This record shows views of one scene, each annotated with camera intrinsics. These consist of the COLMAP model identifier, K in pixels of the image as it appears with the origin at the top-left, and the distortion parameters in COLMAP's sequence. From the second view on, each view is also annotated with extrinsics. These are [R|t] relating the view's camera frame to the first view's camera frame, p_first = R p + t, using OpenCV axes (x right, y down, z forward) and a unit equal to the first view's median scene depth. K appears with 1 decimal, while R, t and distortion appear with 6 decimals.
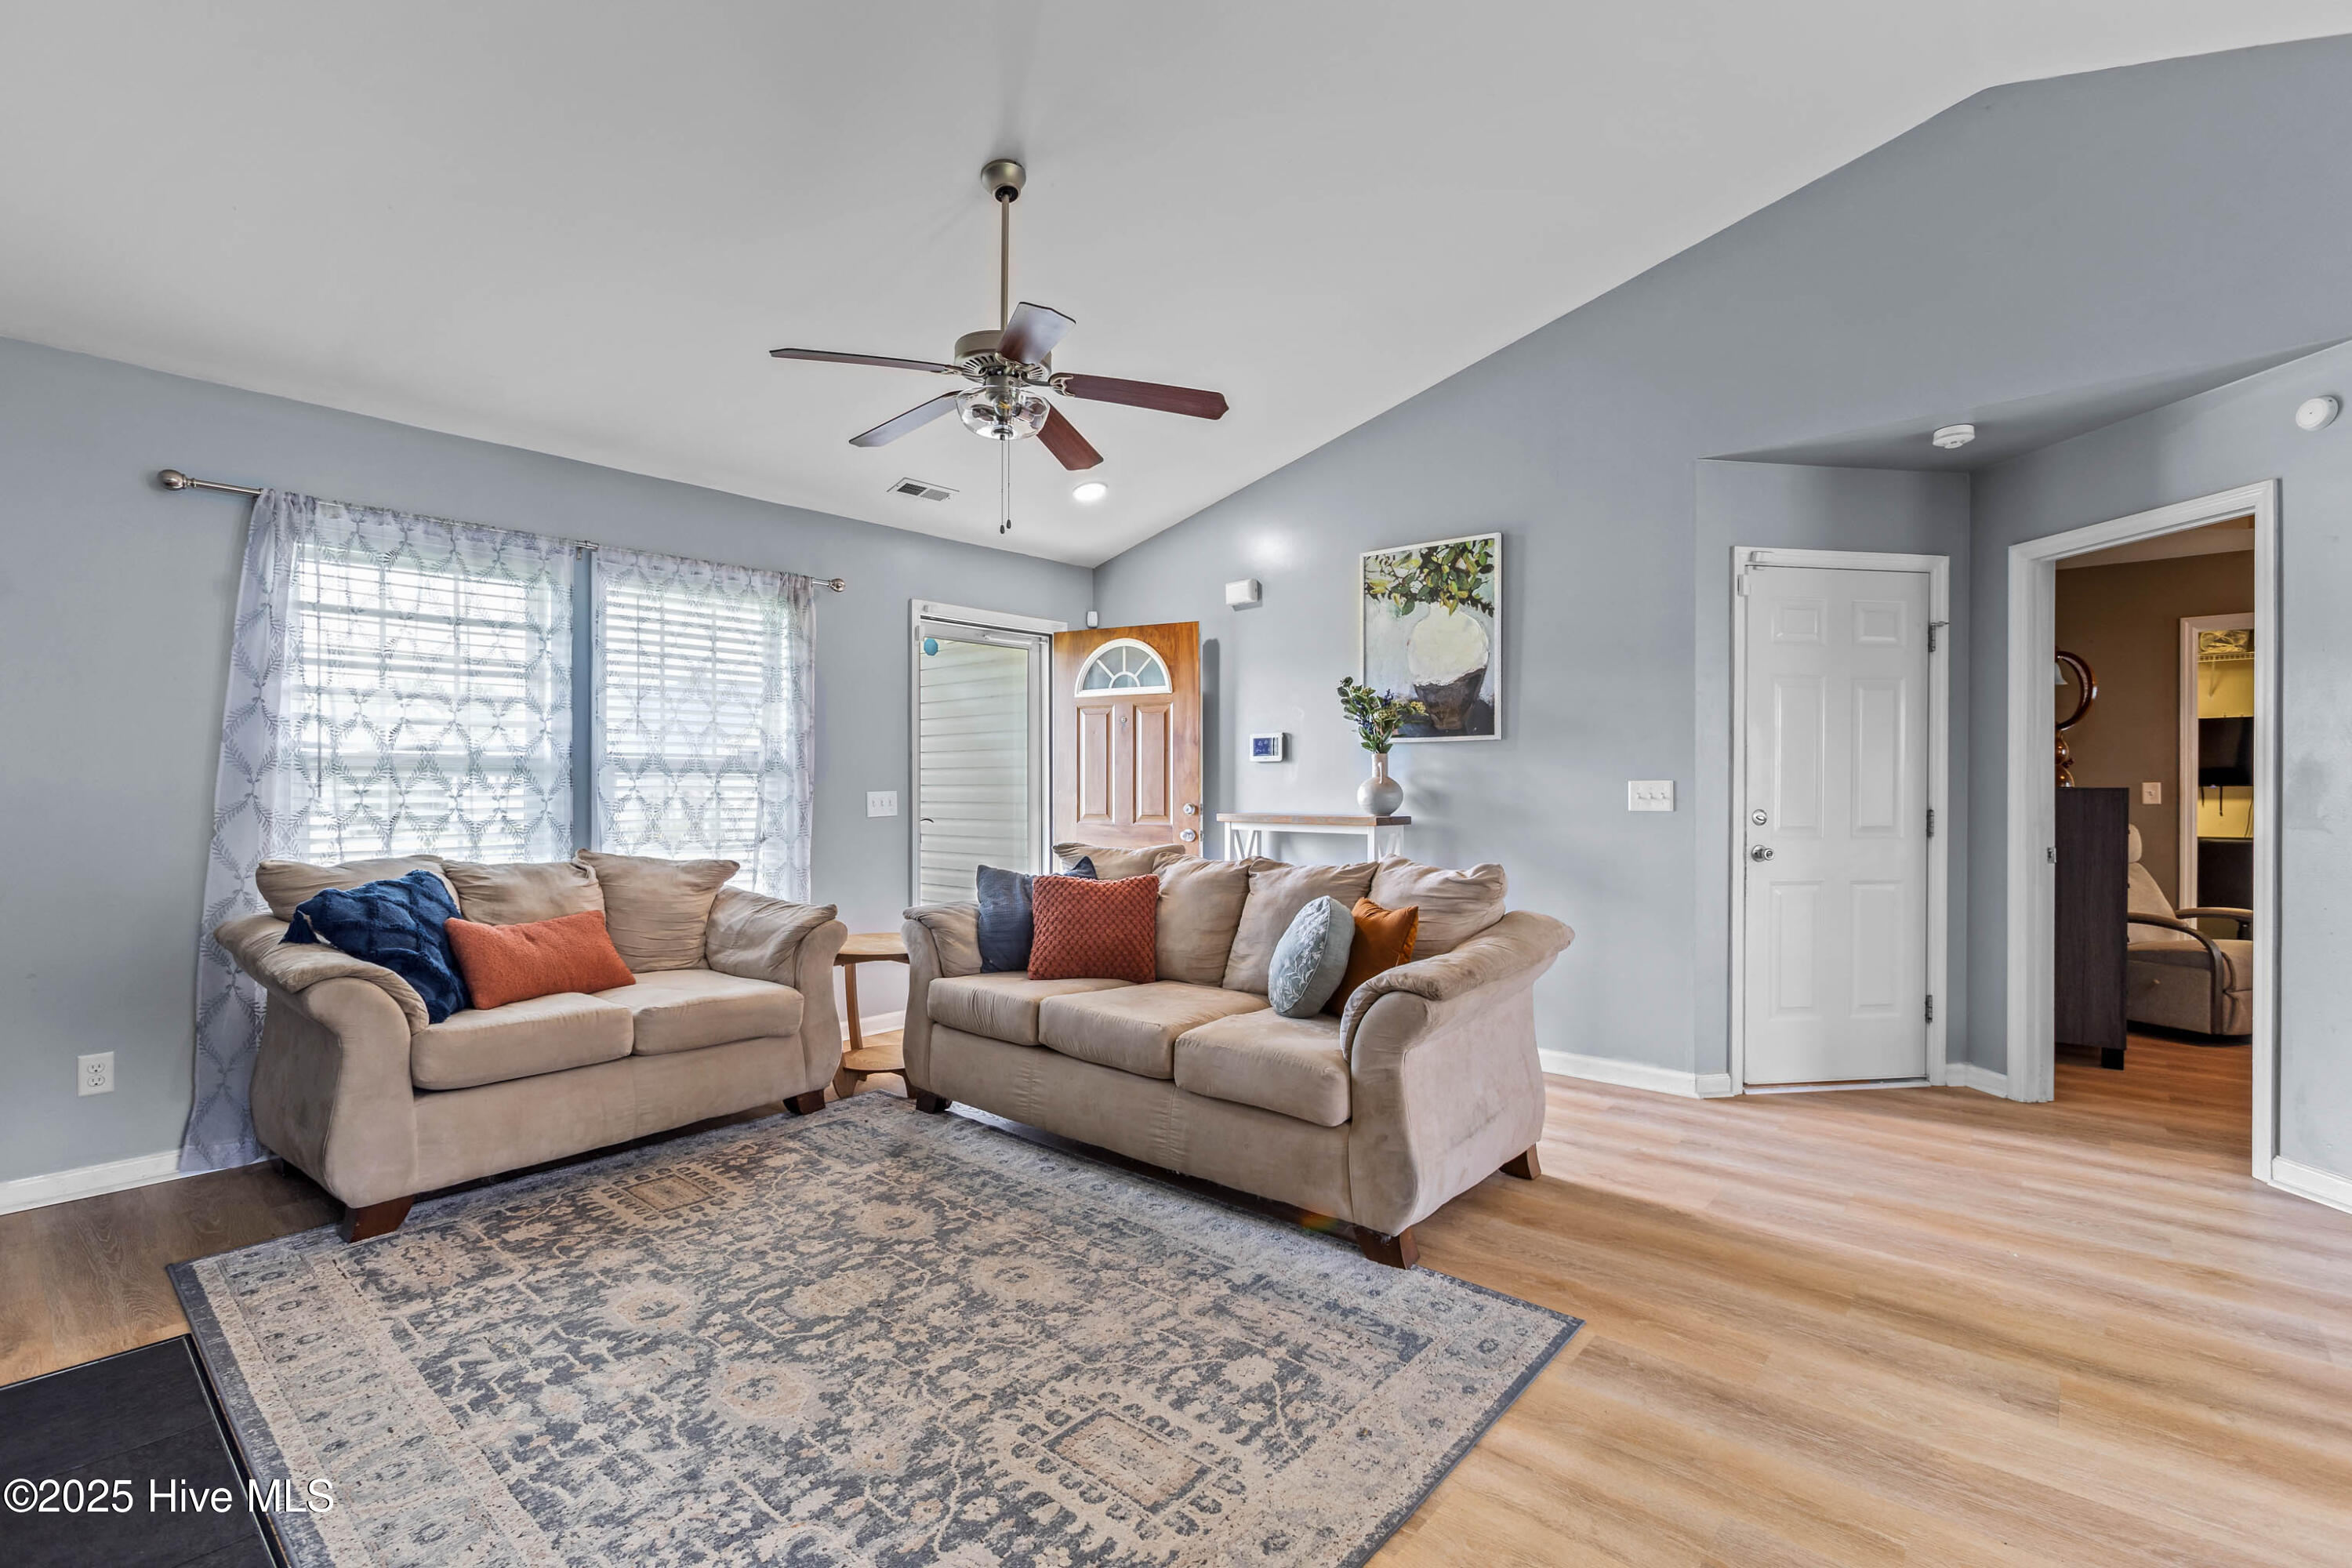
lens RADIAL K [[1043.2, 0, 1187.7], [0, 1043.2, 783.1], [0, 0, 1]] dist [-0.000218, 0.000278]
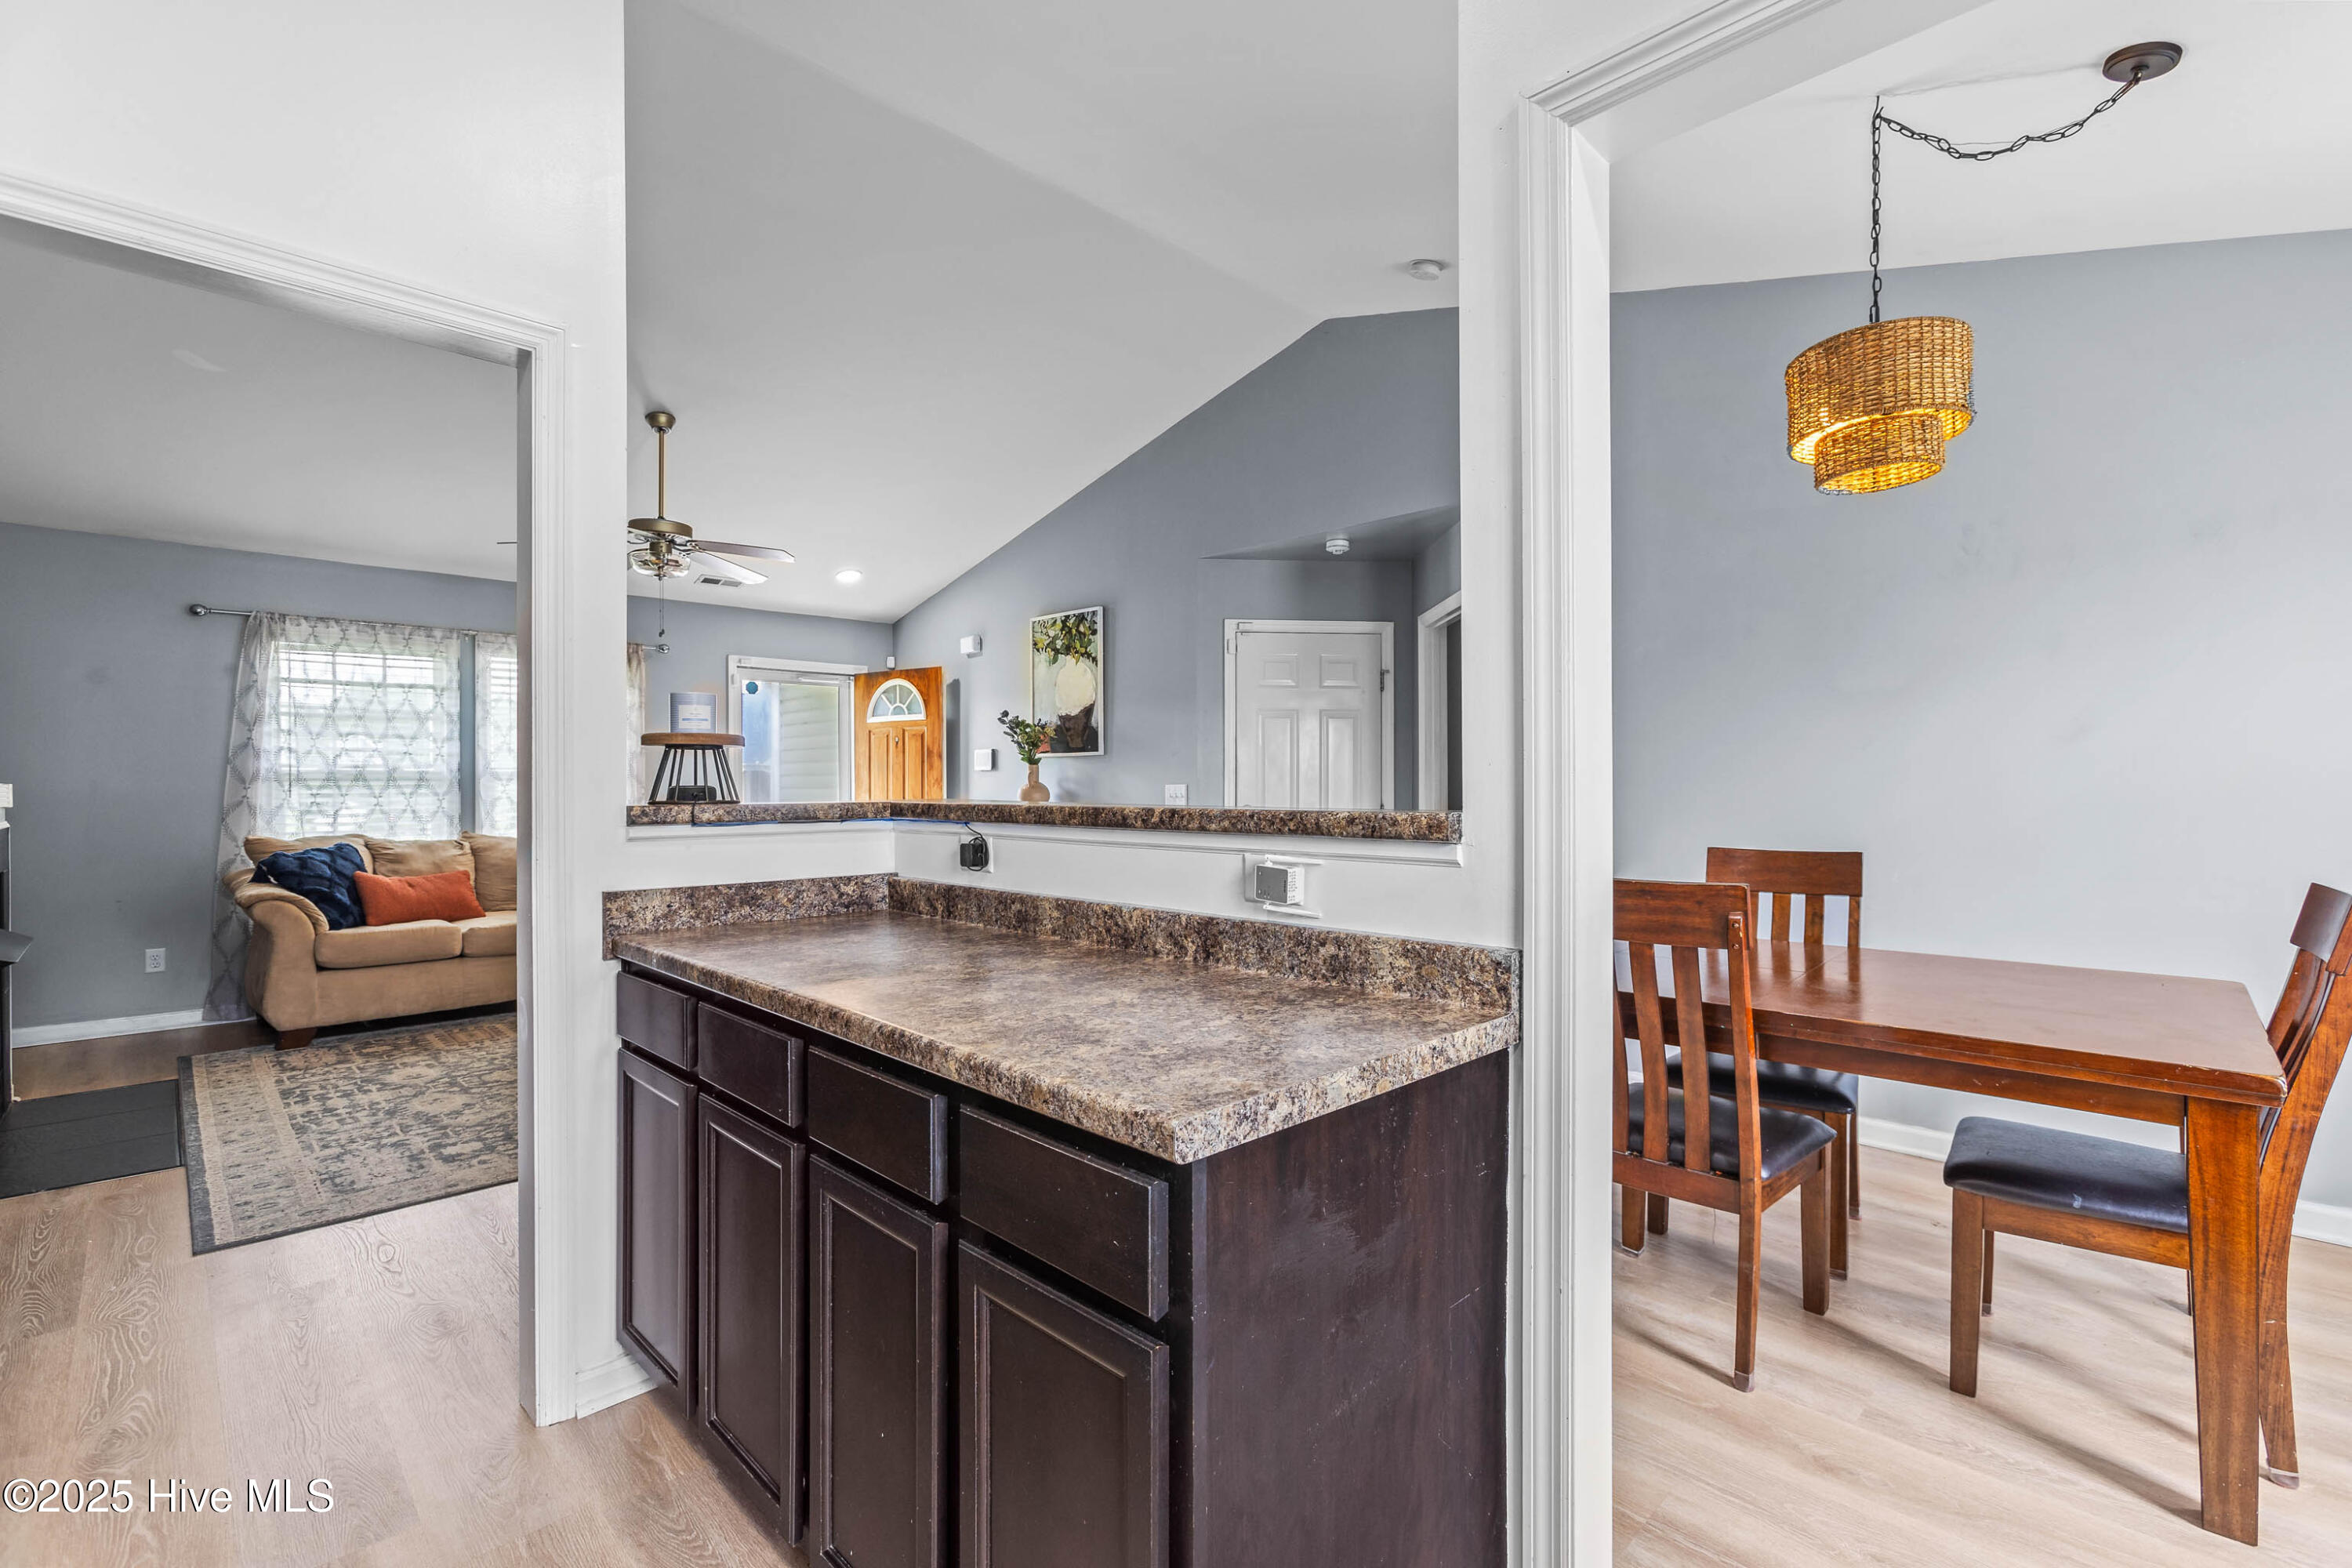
lens RADIAL K [[1029.0, 0, 1176.0], [0, 1029.0, 784.0], [0, 0, 1]] dist [0.001945, 0.000636]
pose [[0.996163, -0.004030, -0.087424, 0.709611], [0.003978, 0.999992, -0.000762, -0.001740], [0.087426, 0.000412, 0.996171, -0.496015]]
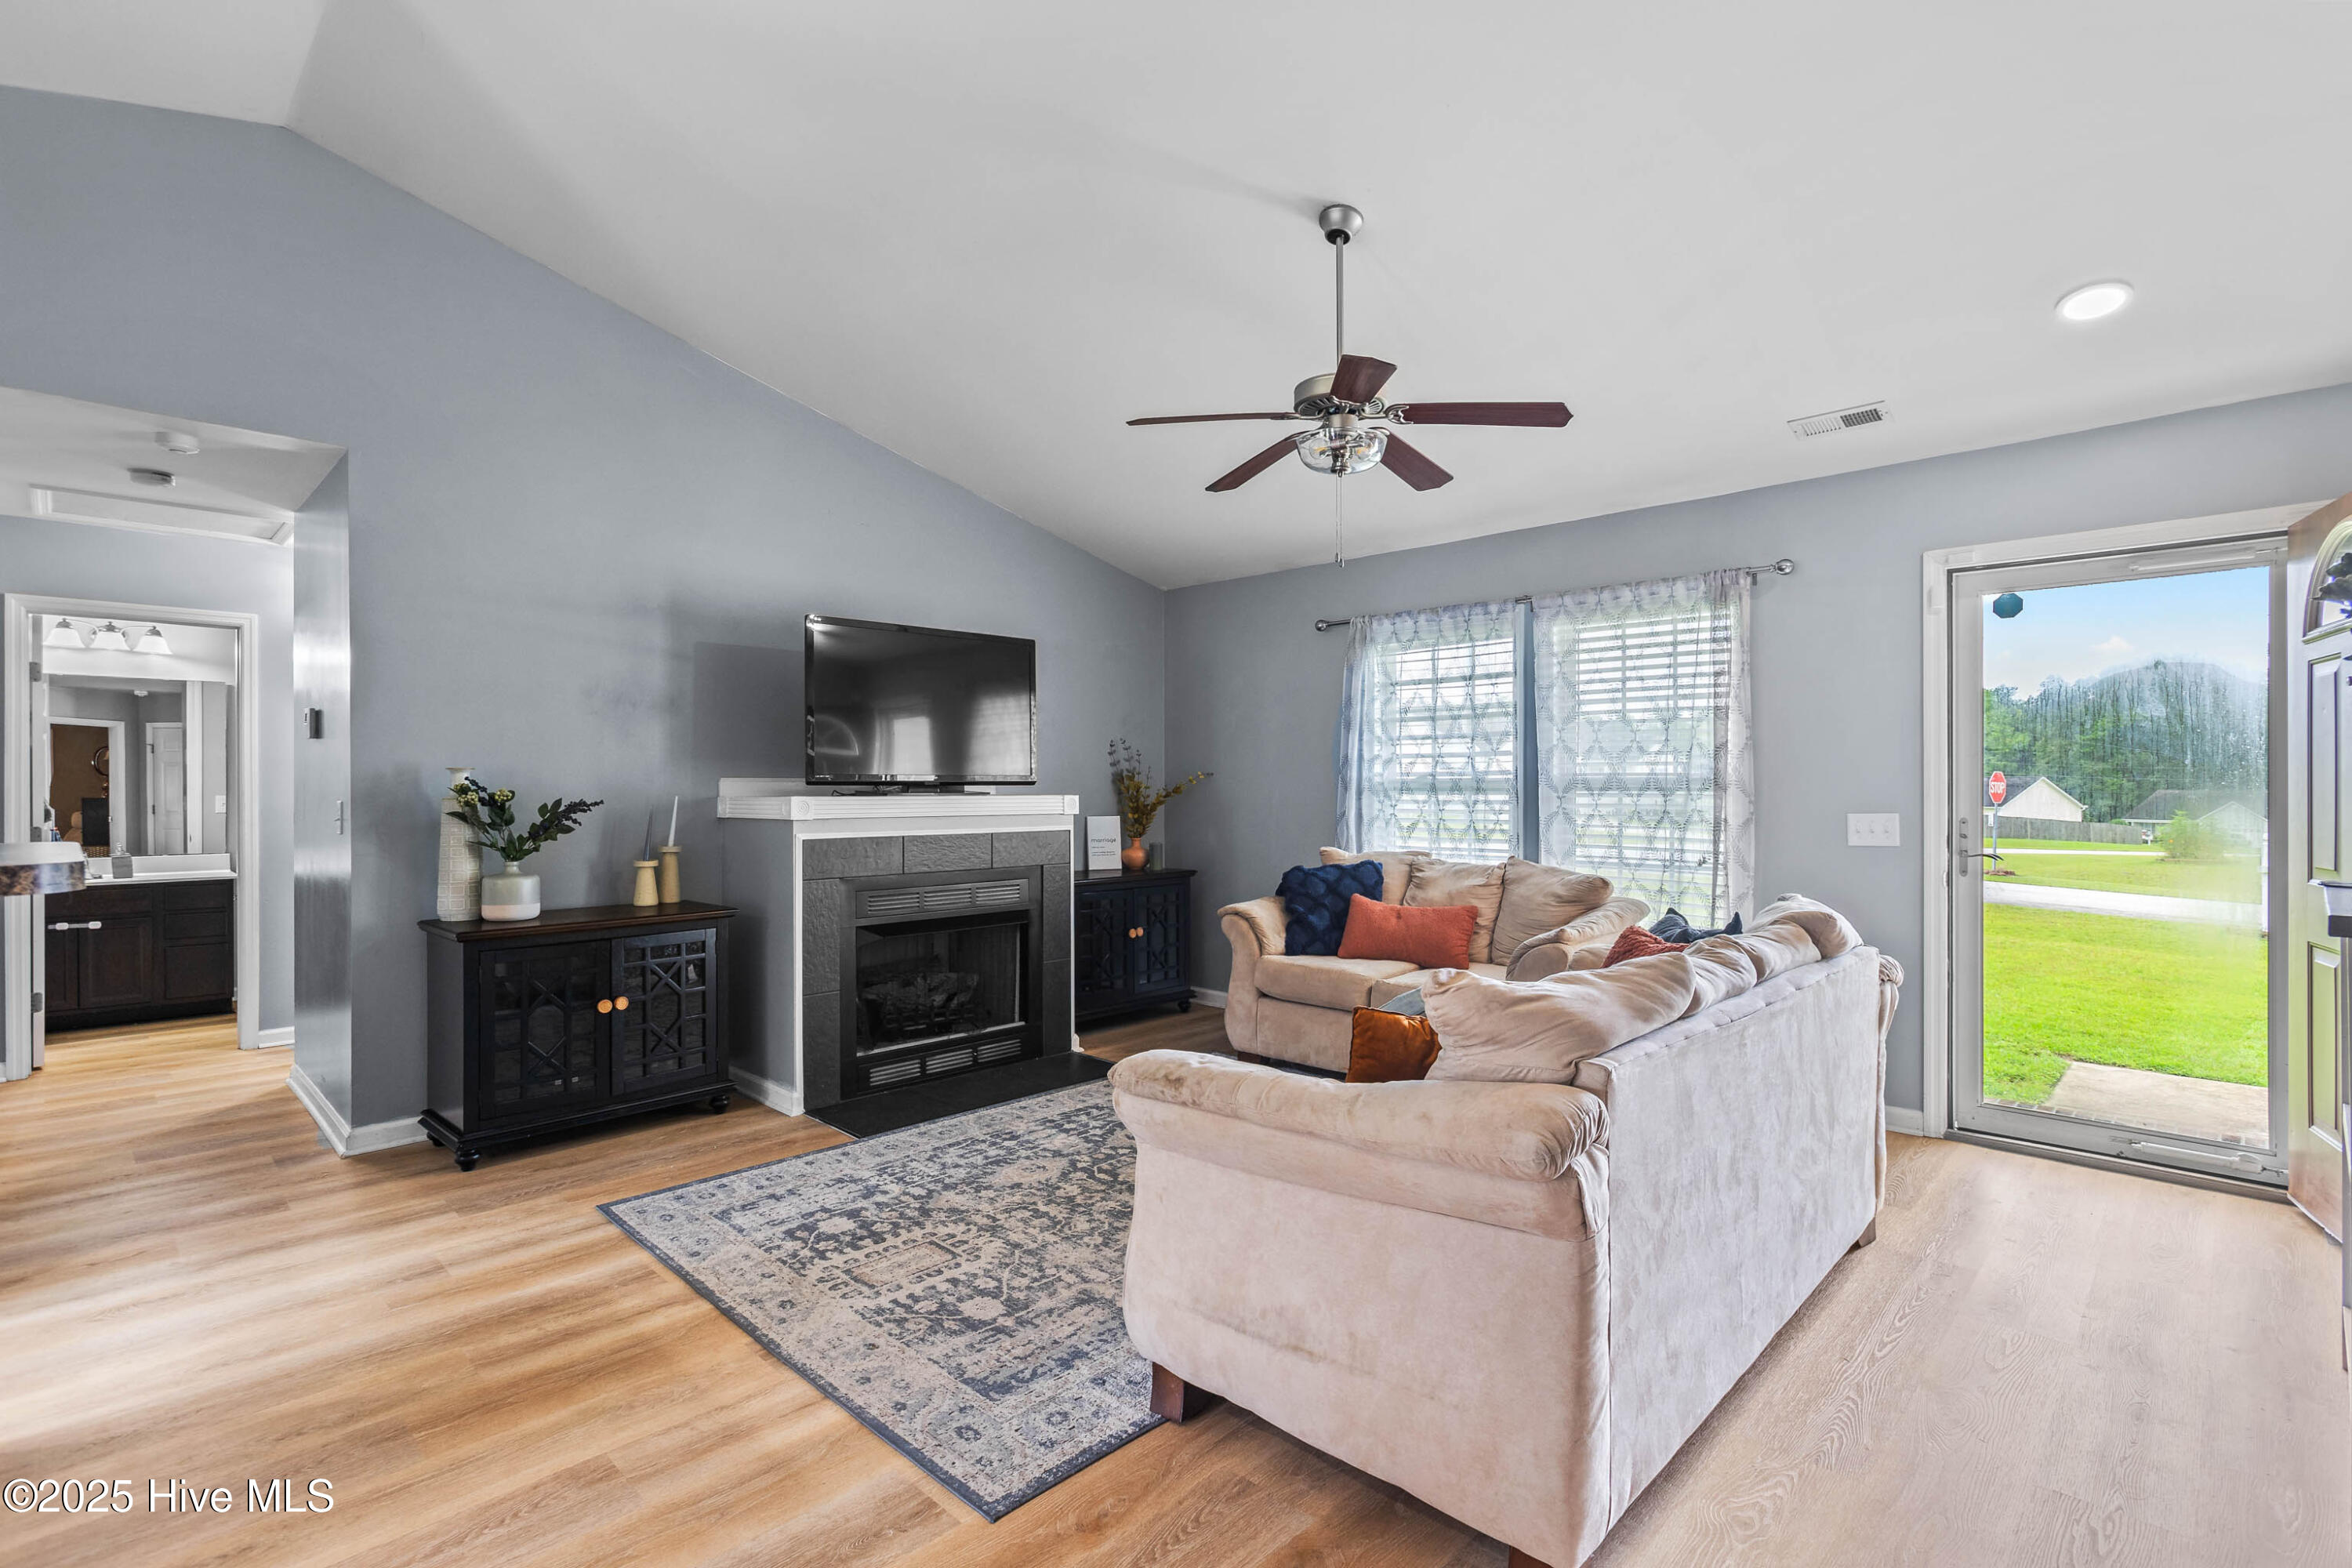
lens RADIAL K [[1111.7, 0, 1184.1], [0, 1111.7, 779.4], [0, 0, 1]] dist [-0.002170, 0.000555]
pose [[-0.061078, -0.007295, -0.998106, 0.849366], [-0.001381, 0.999973, -0.007224, -0.018923], [0.998132, 0.000937, -0.061086, 0.845523]]
